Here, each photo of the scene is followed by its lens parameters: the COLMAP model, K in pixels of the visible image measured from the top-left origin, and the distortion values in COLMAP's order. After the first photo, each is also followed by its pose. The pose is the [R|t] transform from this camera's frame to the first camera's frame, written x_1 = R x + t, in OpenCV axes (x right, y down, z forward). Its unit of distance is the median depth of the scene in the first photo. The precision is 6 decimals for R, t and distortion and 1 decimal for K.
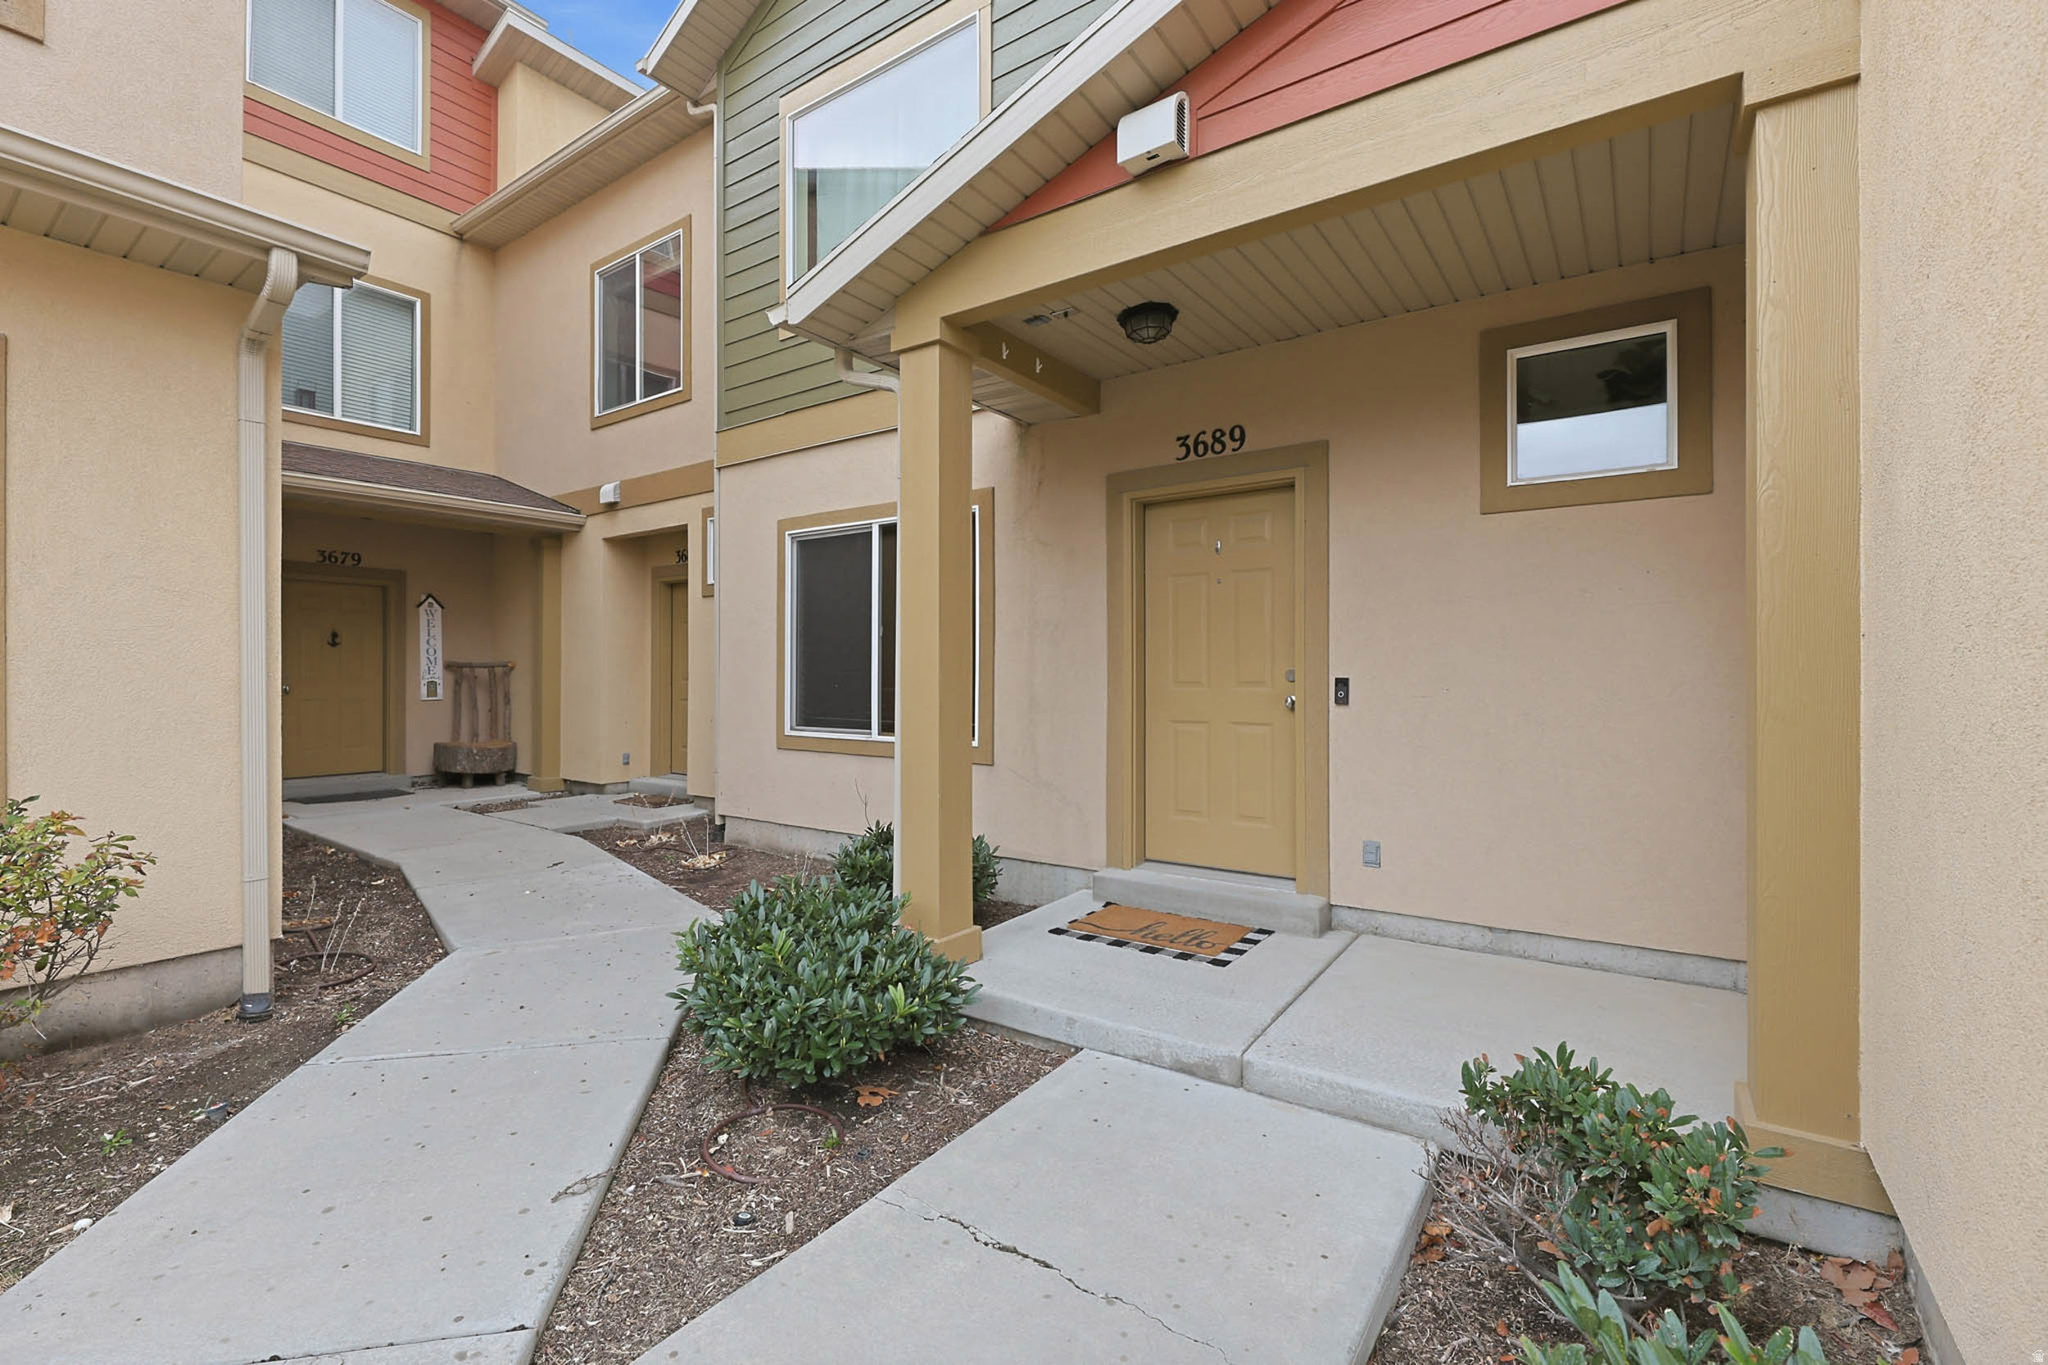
lens RADIAL K [[863.9, 0, 1024.0], [0, 863.9, 682.5], [0, 0, 1]] dist [-0.000851, 0.000164]
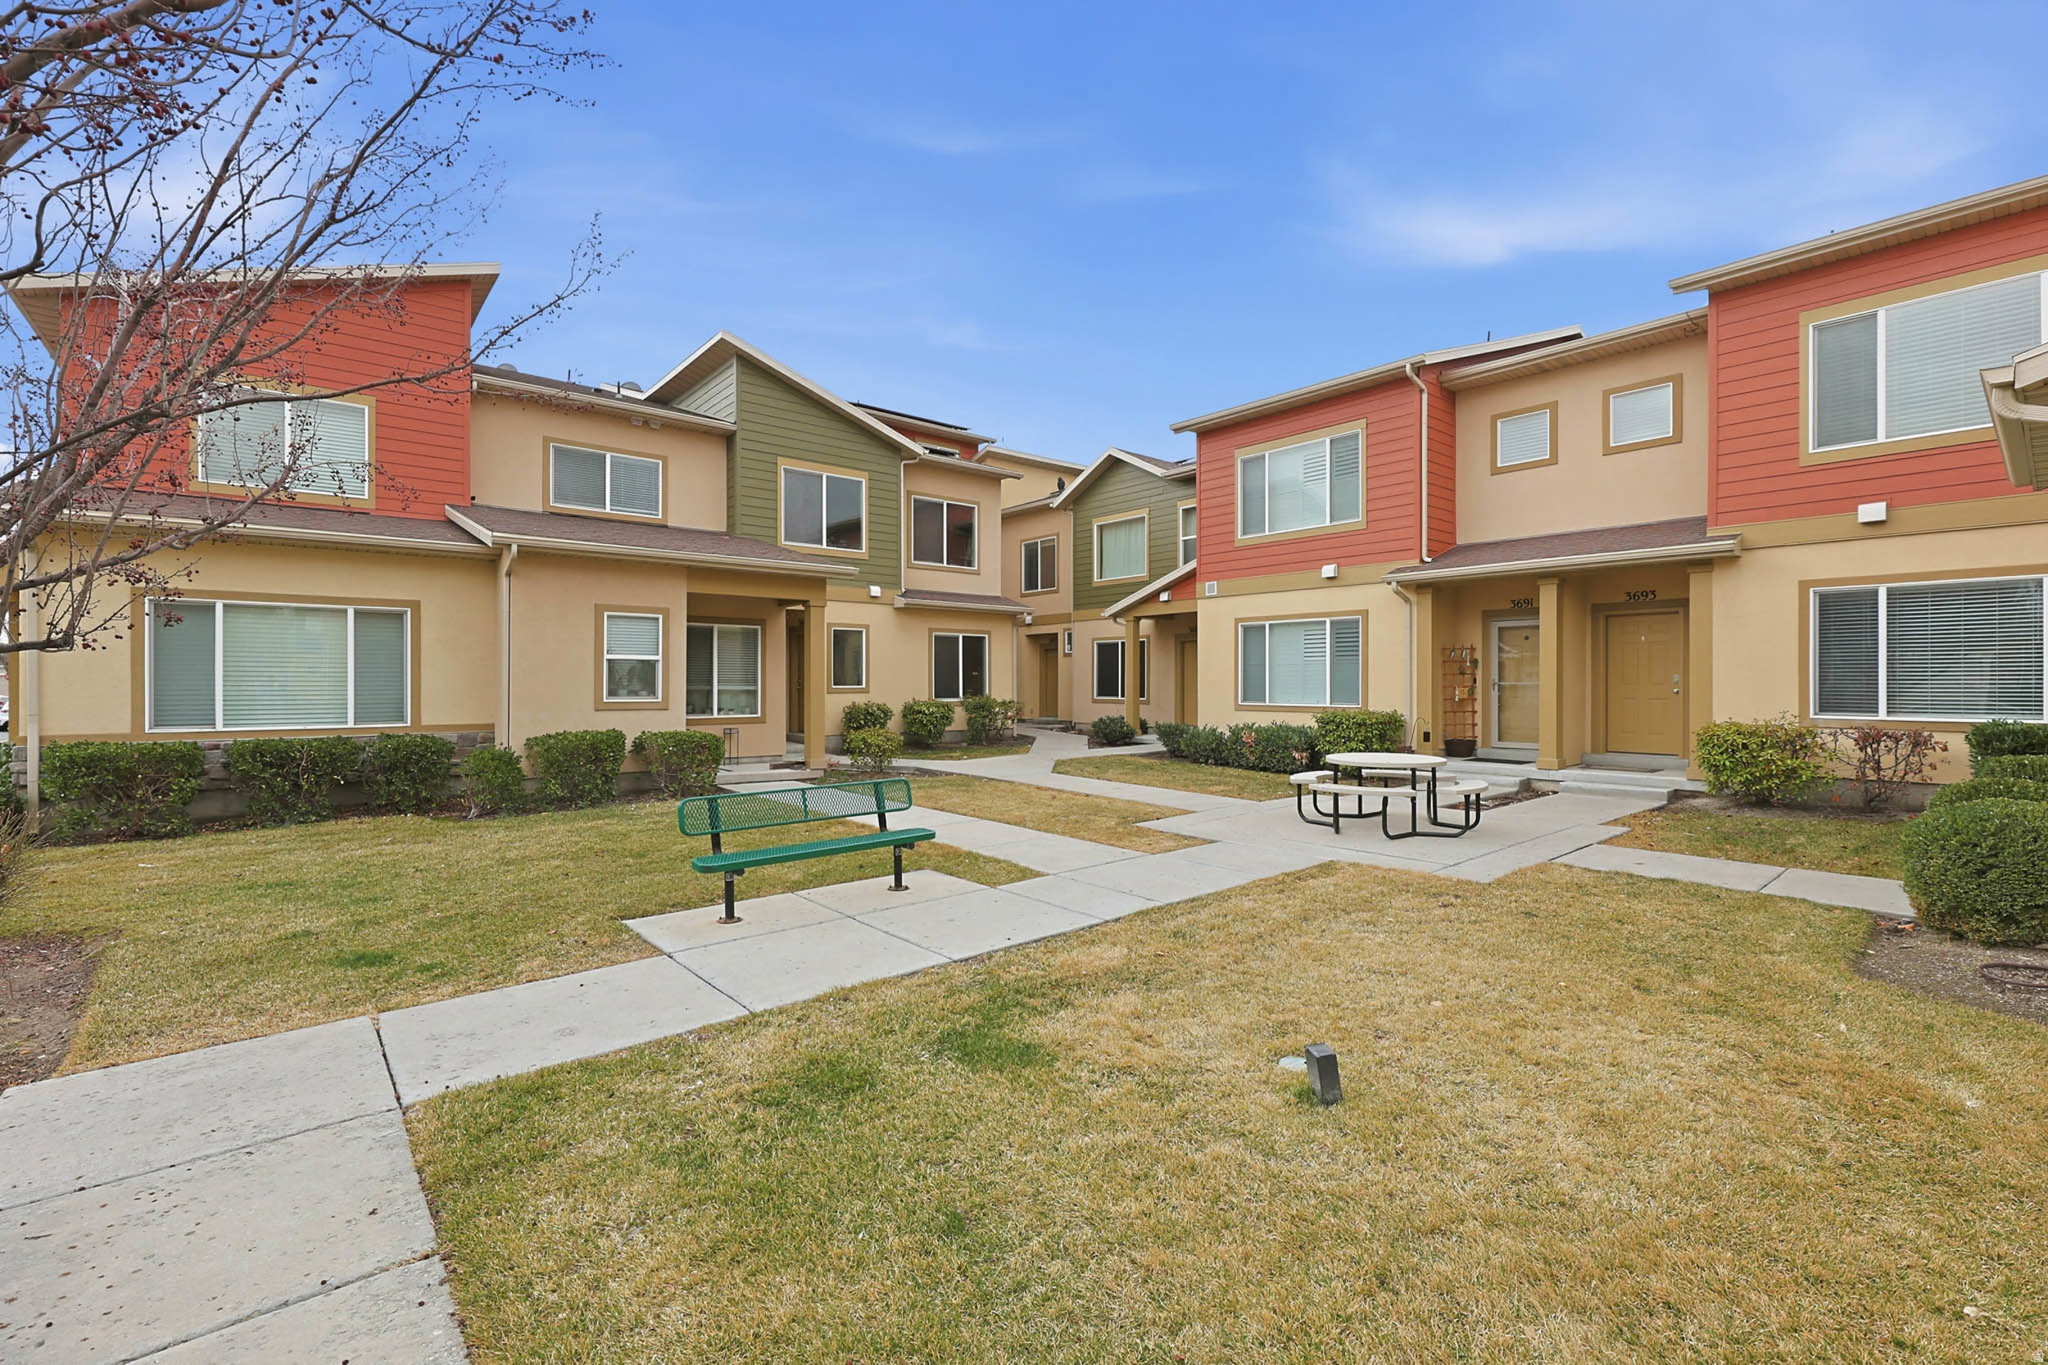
lens RADIAL K [[863.9, 0, 1024.0], [0, 863.9, 682.5], [0, 0, 1]] dist [-0.000851, 0.000164]
pose [[0.963667, 0.000299, -0.267108, 0.556459], [-0.002844, 0.999954, -0.009139, 0.036877], [0.267093, 0.009567, 0.963623, -3.527446]]
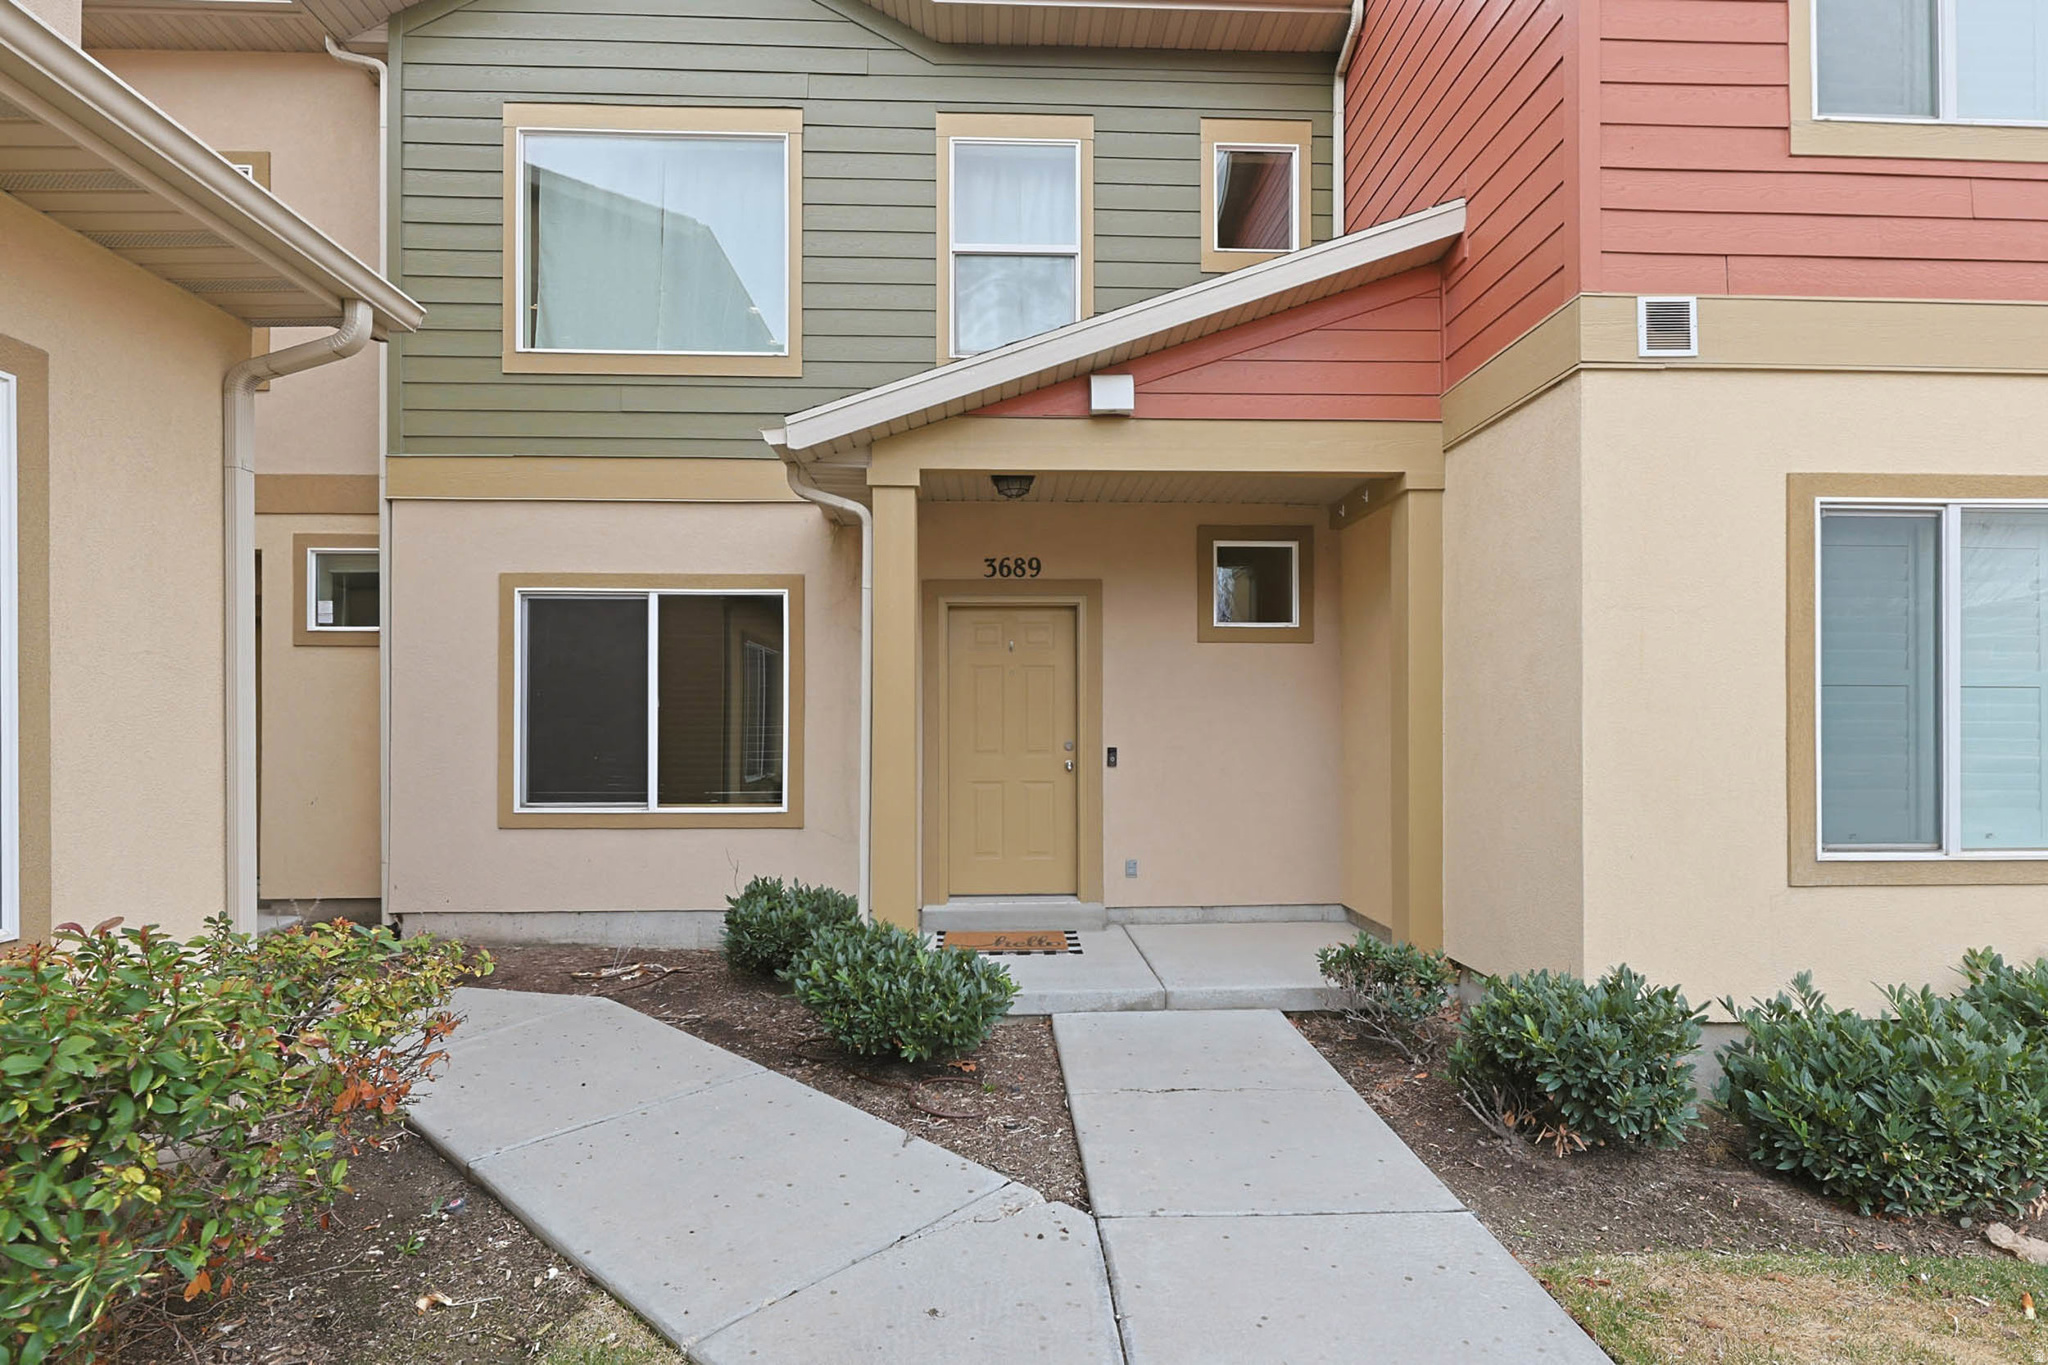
lens RADIAL K [[952.9, 0, 1018.5], [0, 952.9, 738.9], [0, 0, 1]] dist [0.002012, 0.000151]
pose [[0.805642, -0.008505, 0.592341, -0.641595], [0.006131, 0.999963, 0.006020, -0.028259], [-0.592371, -0.001218, 0.805665, -0.165311]]
